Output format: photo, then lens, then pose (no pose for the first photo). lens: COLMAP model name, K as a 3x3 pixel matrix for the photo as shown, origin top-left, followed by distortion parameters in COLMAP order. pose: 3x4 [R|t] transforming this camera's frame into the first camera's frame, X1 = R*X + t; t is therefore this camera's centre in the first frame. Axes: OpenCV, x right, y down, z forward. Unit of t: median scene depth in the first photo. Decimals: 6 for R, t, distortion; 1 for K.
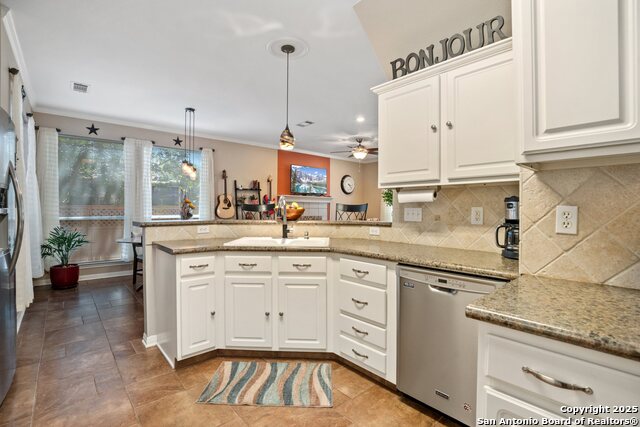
lens RADIAL K [[298.5, 0, 313.1], [0, 298.5, 209.3], [0, 0, 1]] dist [-0.025385, 0.000160]
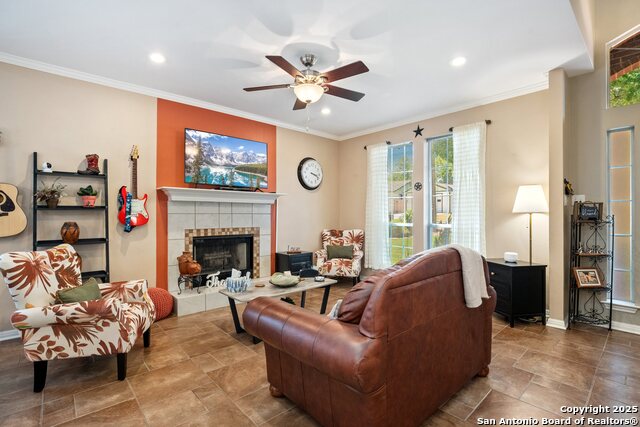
lens RADIAL K [[298.7, 0, 315.1], [0, 298.7, 212.8], [0, 0, 1]] dist [-0.014635, 0.000868]
pose [[0.999863, -0.005648, 0.015570, 0.225143], [0.005756, 0.999960, -0.006899, 0.000598], [-0.015531, 0.006988, 0.999855, 0.775520]]
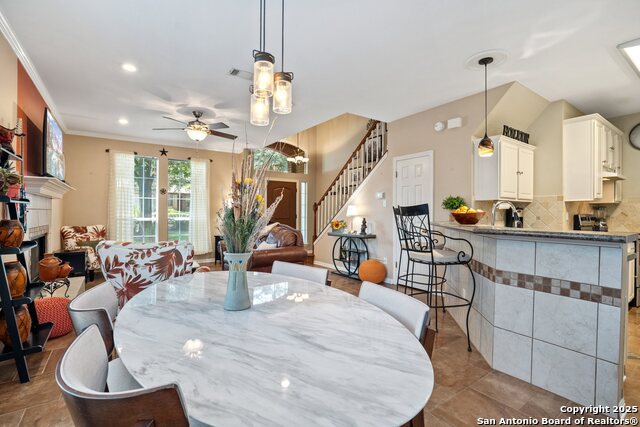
lens RADIAL K [[298.7, 0, 315.1], [0, 298.7, 212.8], [0, 0, 1]] dist [-0.014635, 0.000868]
pose [[0.110233, -0.005528, 0.993890, -0.735880], [-0.003764, 0.999975, 0.005979, -0.003102], [-0.993899, -0.004401, 0.110209, 0.906721]]
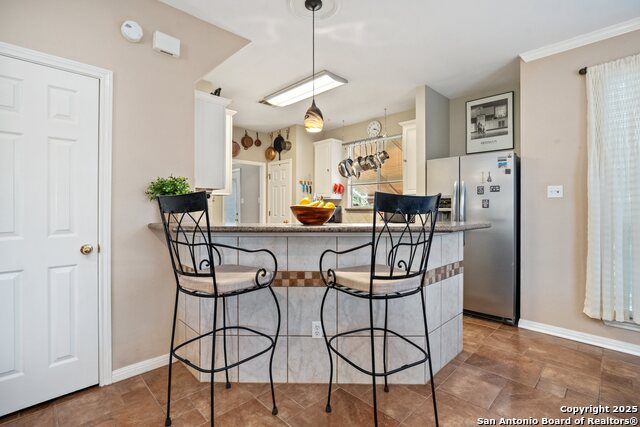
lens RADIAL K [[298.8, 0, 319.3], [0, 298.8, 207.6], [0, 0, 1]] dist [-0.003310, -0.000156]
pose [[-0.998186, -0.006987, -0.059792, -0.036169], [-0.006930, 0.999975, -0.001161, 0.000852], [0.059799, -0.000745, -0.998210, 1.094544]]
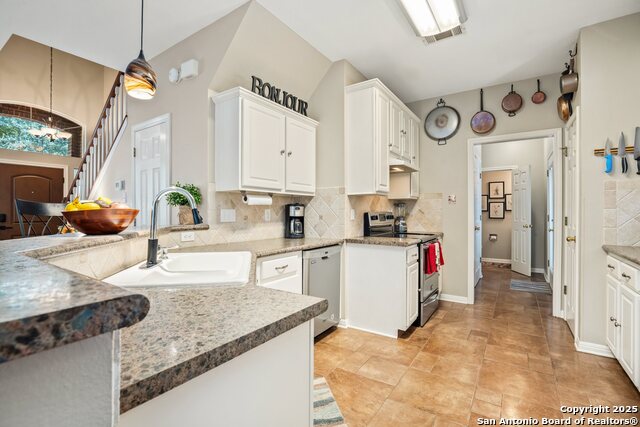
lens RADIAL K [[300.1, 0, 318.3], [0, 300.1, 212.1], [0, 0, 1]] dist [-0.011275, 0.000751]
pose [[-0.260174, -0.004512, 0.965551, -0.417505], [0.002153, 0.999984, 0.005253, 0.000163], [-0.965559, 0.003446, -0.260160, 0.509633]]
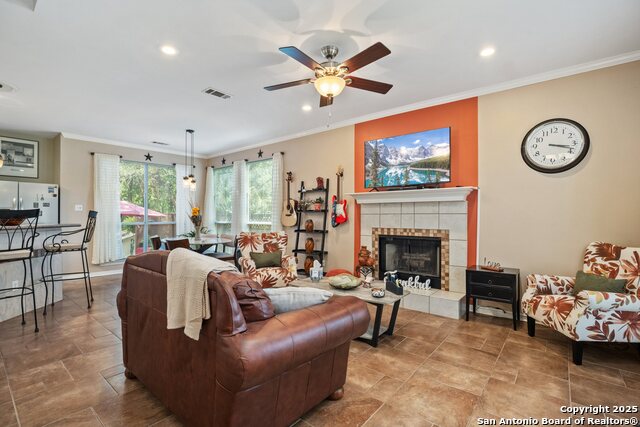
lens RADIAL K [[296.3, 0, 320.0], [0, 296.3, 213.5], [0, 0, 1]] dist [-0.015908, 0.001047]
pose [[0.167117, -0.010955, -0.985876, 0.807364], [0.002300, 0.999940, -0.010722, 0.003359], [0.985934, -0.000476, 0.167132, 1.295216]]
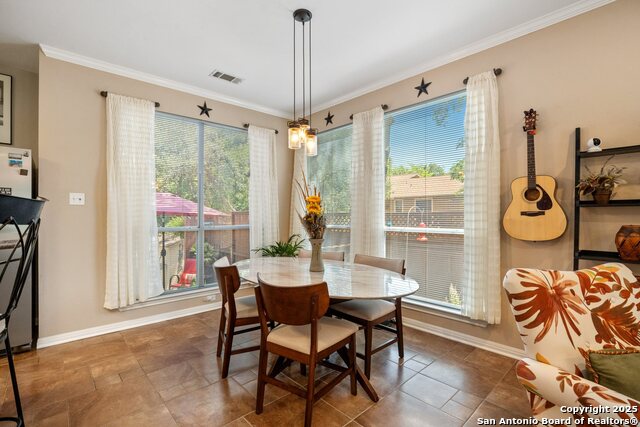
lens RADIAL K [[296.3, 0, 320.0], [0, 296.3, 213.5], [0, 0, 1]] dist [-0.015908, 0.001047]
pose [[0.035525, -0.009986, -0.999319, 0.075529], [0.000560, 0.999950, -0.009972, 0.000830], [0.999369, -0.000205, 0.035529, 1.000135]]
